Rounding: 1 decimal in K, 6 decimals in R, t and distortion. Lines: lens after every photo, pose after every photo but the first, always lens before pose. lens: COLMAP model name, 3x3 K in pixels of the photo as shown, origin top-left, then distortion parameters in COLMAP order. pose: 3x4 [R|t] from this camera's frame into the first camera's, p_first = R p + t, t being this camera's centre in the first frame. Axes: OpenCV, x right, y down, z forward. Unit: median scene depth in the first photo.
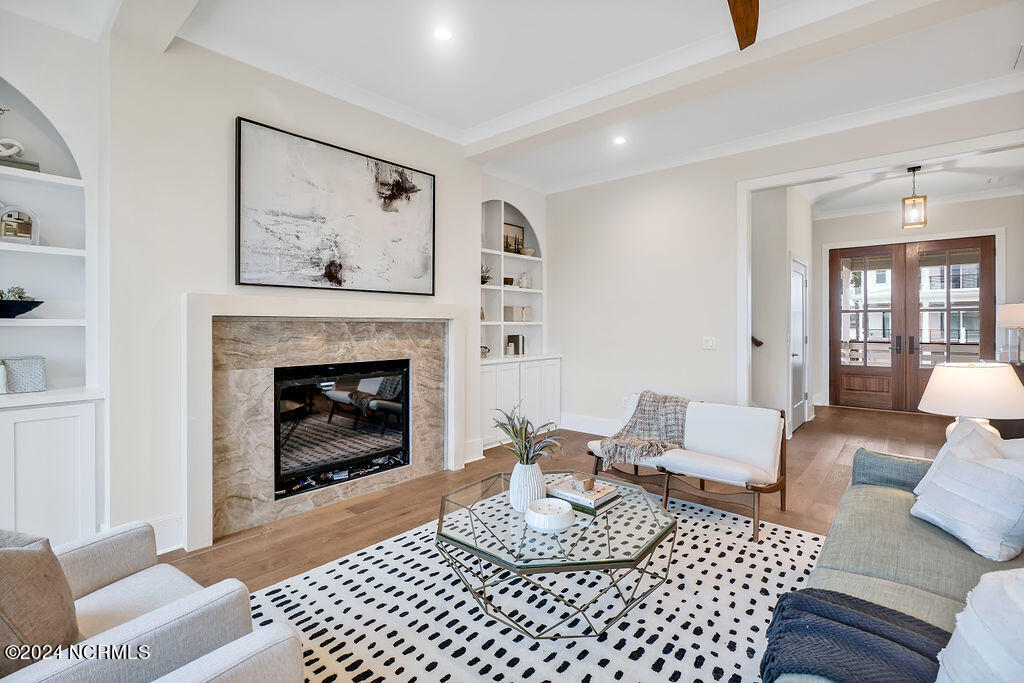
lens RADIAL K [[463.0, 0, 513.2], [0, 463.0, 326.7], [0, 0, 1]] dist [-0.012927, 0.001111]
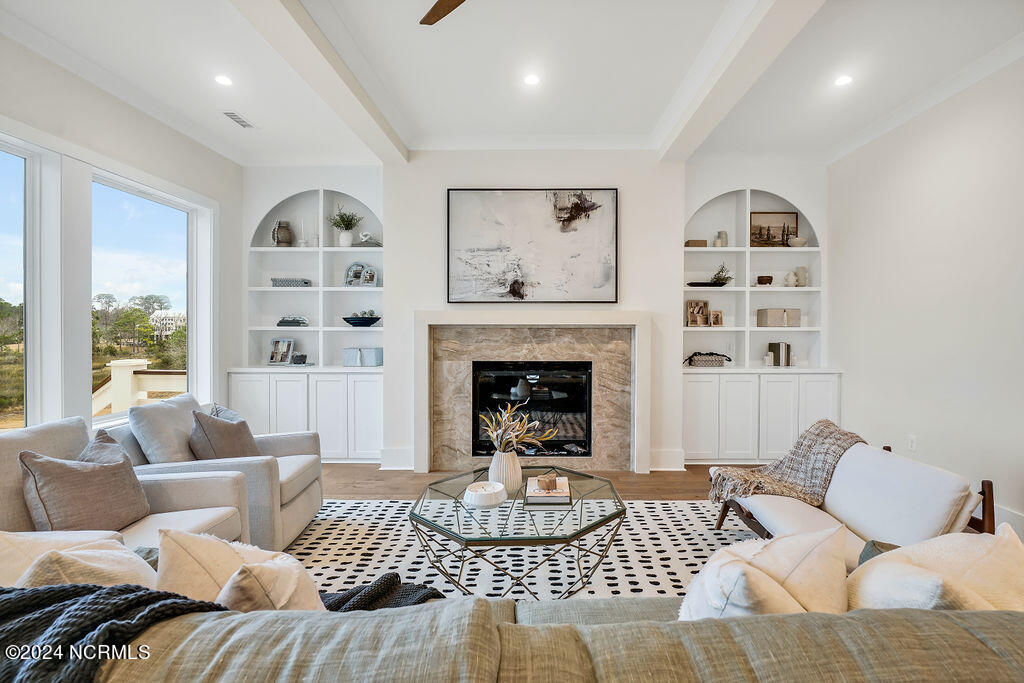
lens RADIAL K [[467.9, 0, 544.3], [0, 467.9, 338.0], [0, 0, 1]] dist [-0.015219, 0.000088]
pose [[0.663809, 0.010196, -0.747833, 0.579144], [-0.004153, 0.999942, 0.009947, 0.003701], [0.747891, -0.003497, 0.663813, 0.188039]]
